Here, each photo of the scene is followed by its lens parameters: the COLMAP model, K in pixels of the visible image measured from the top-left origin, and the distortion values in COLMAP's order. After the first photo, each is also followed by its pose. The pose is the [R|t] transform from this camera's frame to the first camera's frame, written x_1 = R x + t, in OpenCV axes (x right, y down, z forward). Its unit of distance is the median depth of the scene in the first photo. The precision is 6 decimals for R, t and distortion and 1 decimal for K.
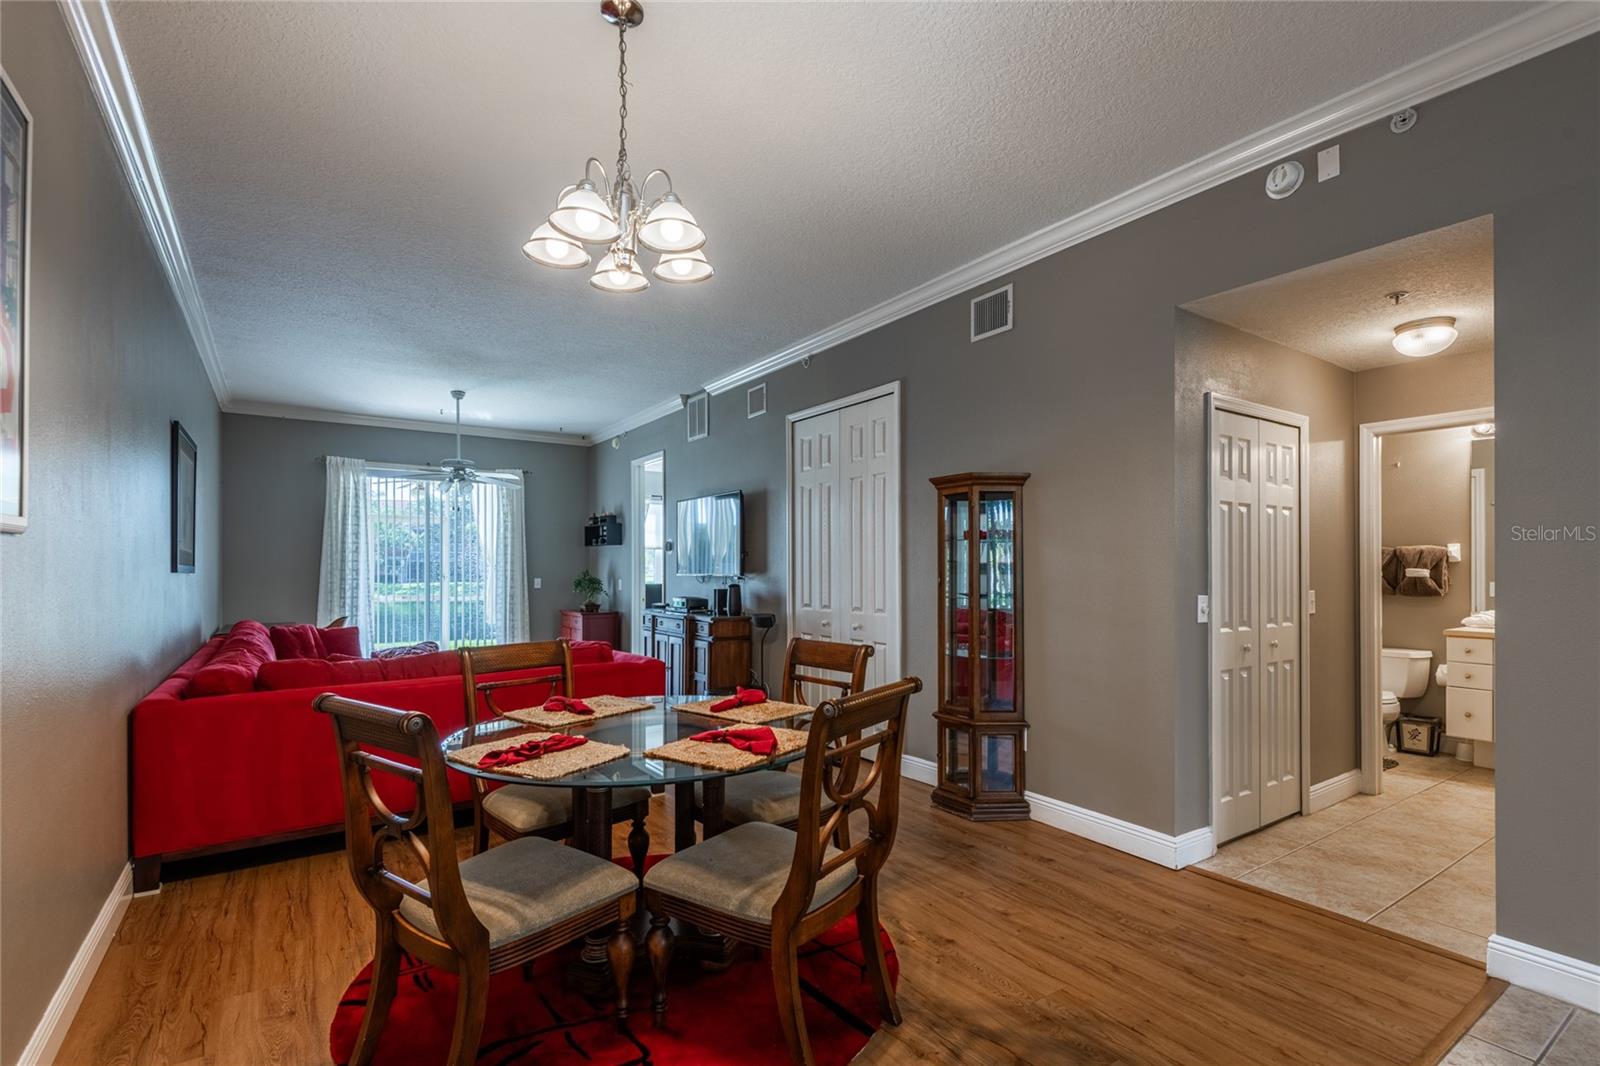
lens RADIAL K [[737.3, 0, 778.6], [0, 737.3, 563.9], [0, 0, 1]] dist [0.049506, -0.038969]
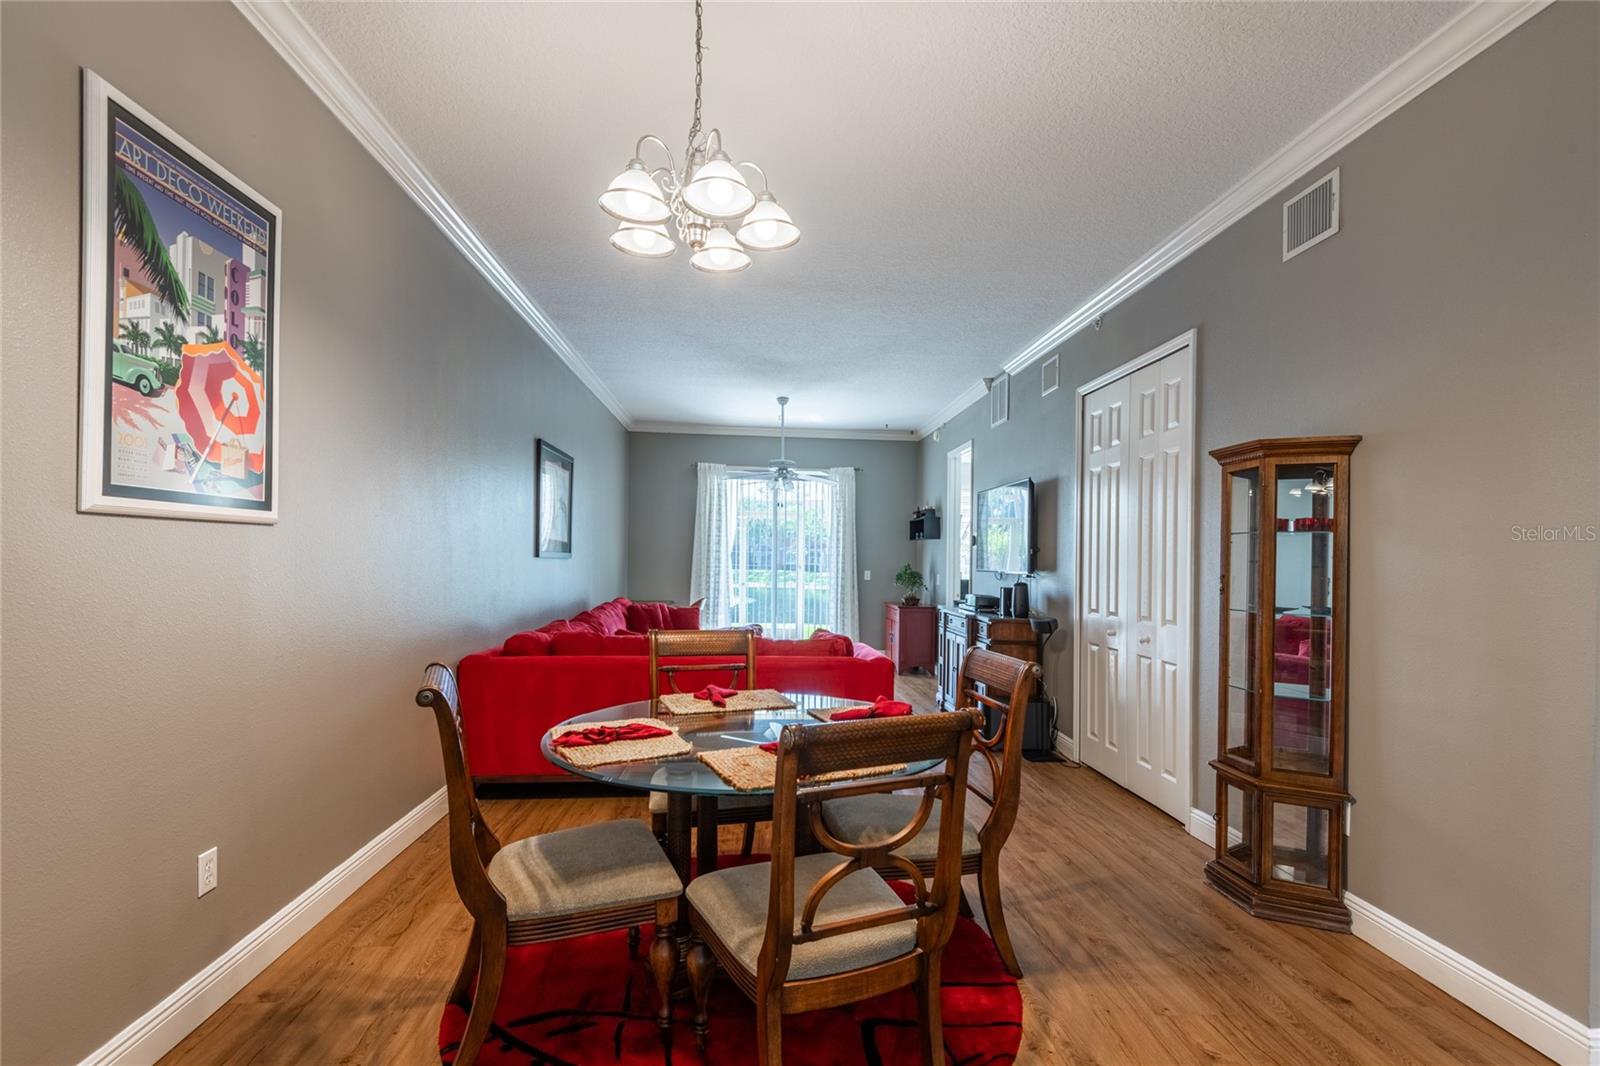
lens RADIAL K [[727.8, 0, 796.5], [0, 727.8, 560.1], [0, 0, 1]] dist [0.037542, -0.023557]
pose [[0.871977, 0.020202, -0.489130, 0.213447], [-0.019502, 0.999789, 0.006527, -0.000616], [0.489159, 0.003847, 0.872186, 0.140677]]
